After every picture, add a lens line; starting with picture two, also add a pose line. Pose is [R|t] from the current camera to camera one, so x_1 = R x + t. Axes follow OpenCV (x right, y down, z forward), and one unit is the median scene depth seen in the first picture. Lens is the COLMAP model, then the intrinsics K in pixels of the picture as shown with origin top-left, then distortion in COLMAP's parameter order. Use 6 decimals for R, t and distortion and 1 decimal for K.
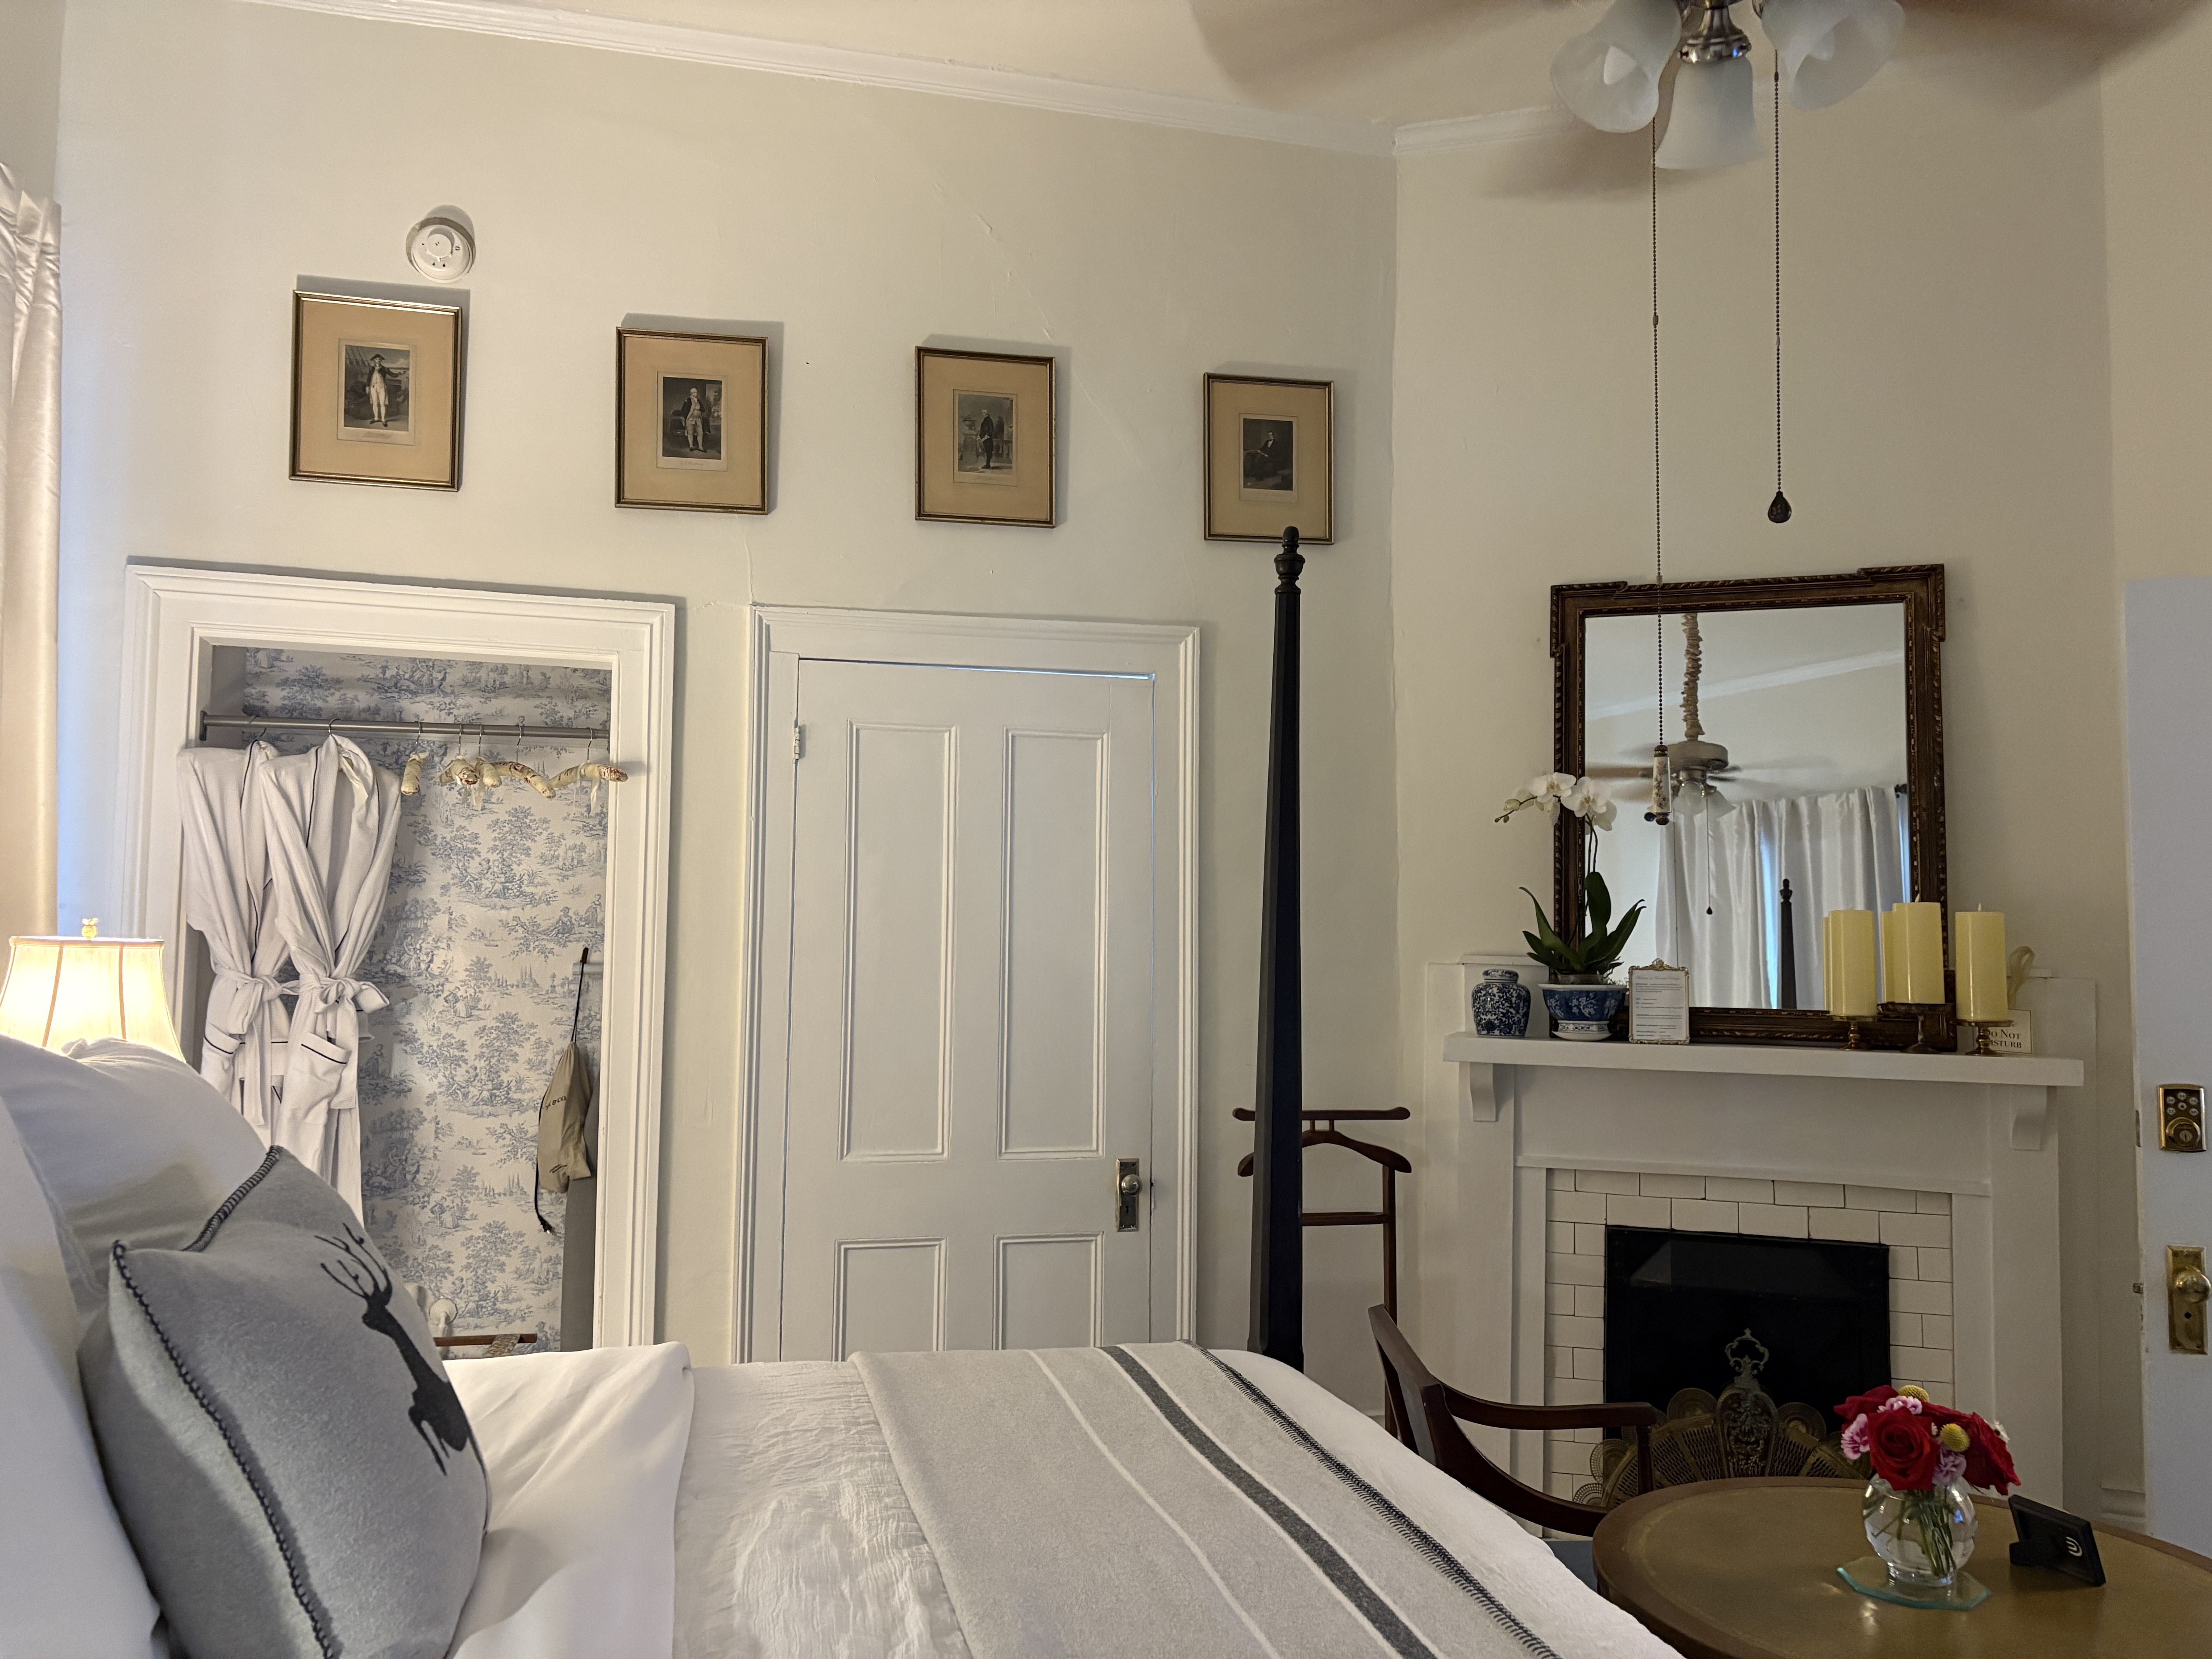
lens RADIAL K [[1742.7, 0, 1106.0], [0, 1742.7, 829.5], [0, 0, 1]] dist [0.111390, -0.092075]
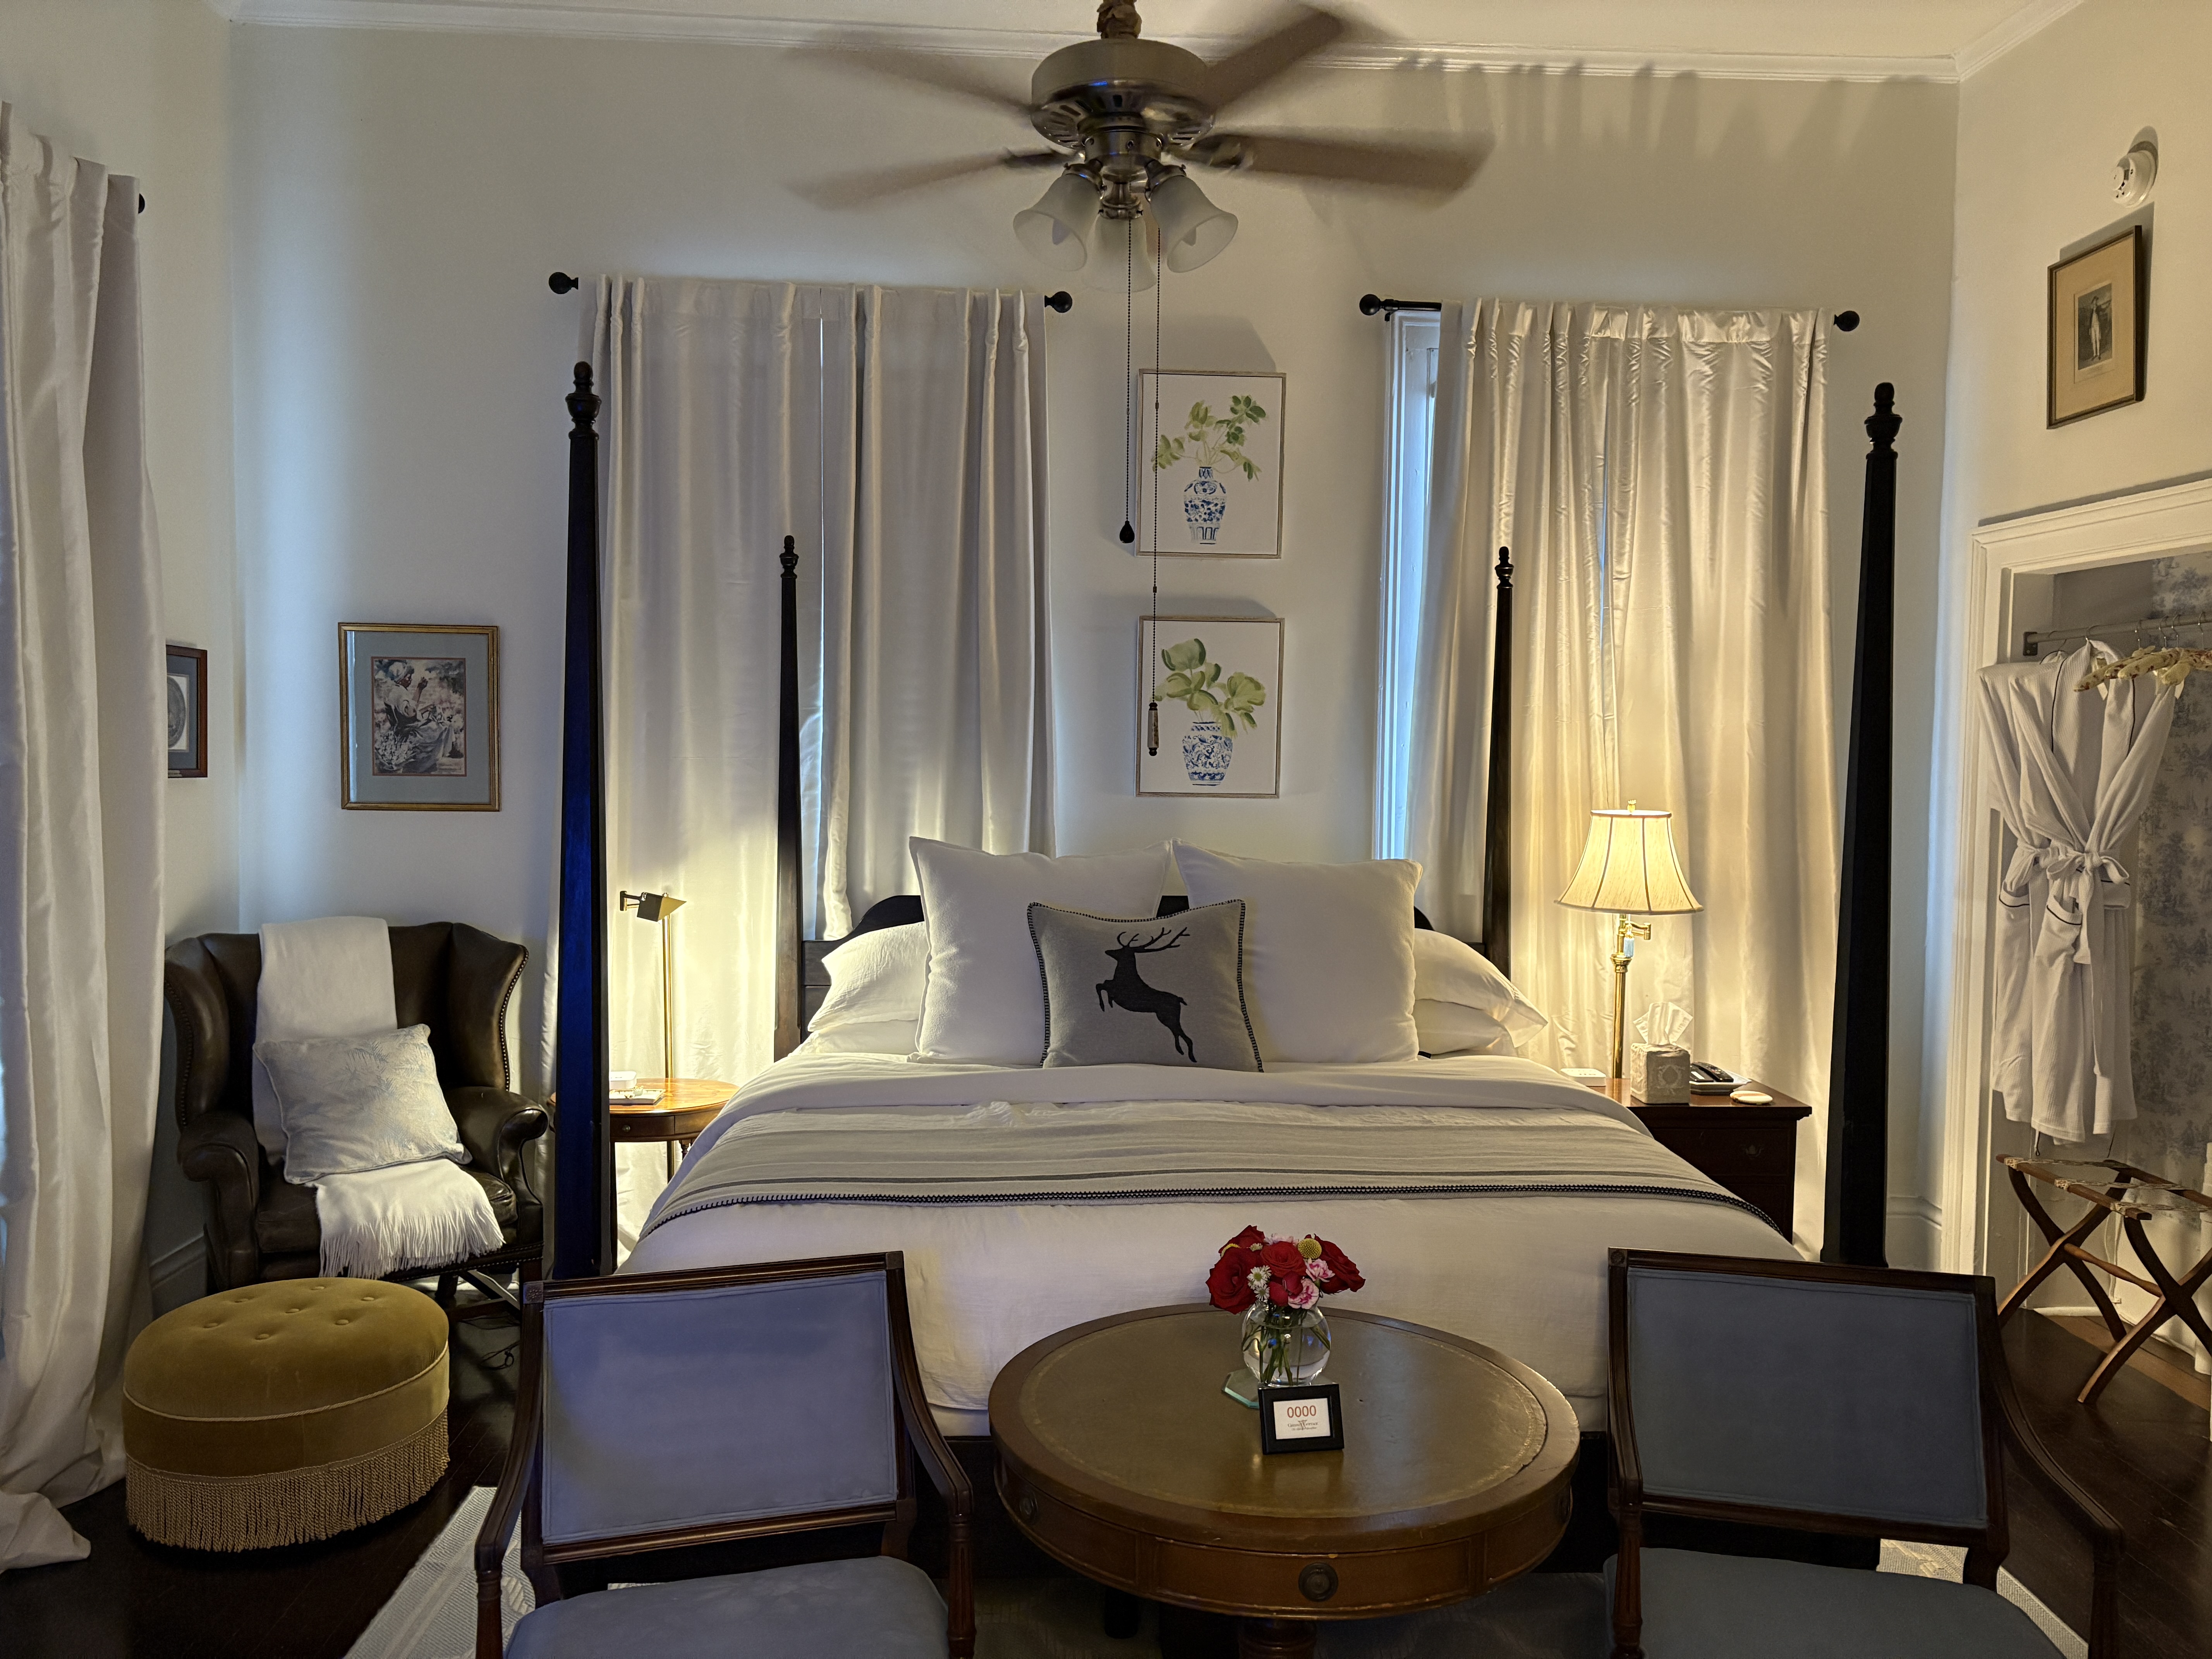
lens RADIAL K [[1742.7, 0, 1106.0], [0, 1742.7, 829.5], [0, 0, 1]] dist [0.111390, -0.092075]
pose [[-0.141593, 0.023928, -0.989636, 0.802396], [0.055567, 0.998324, 0.016188, 0.014659], [0.988364, -0.052699, -0.142686, 0.528651]]
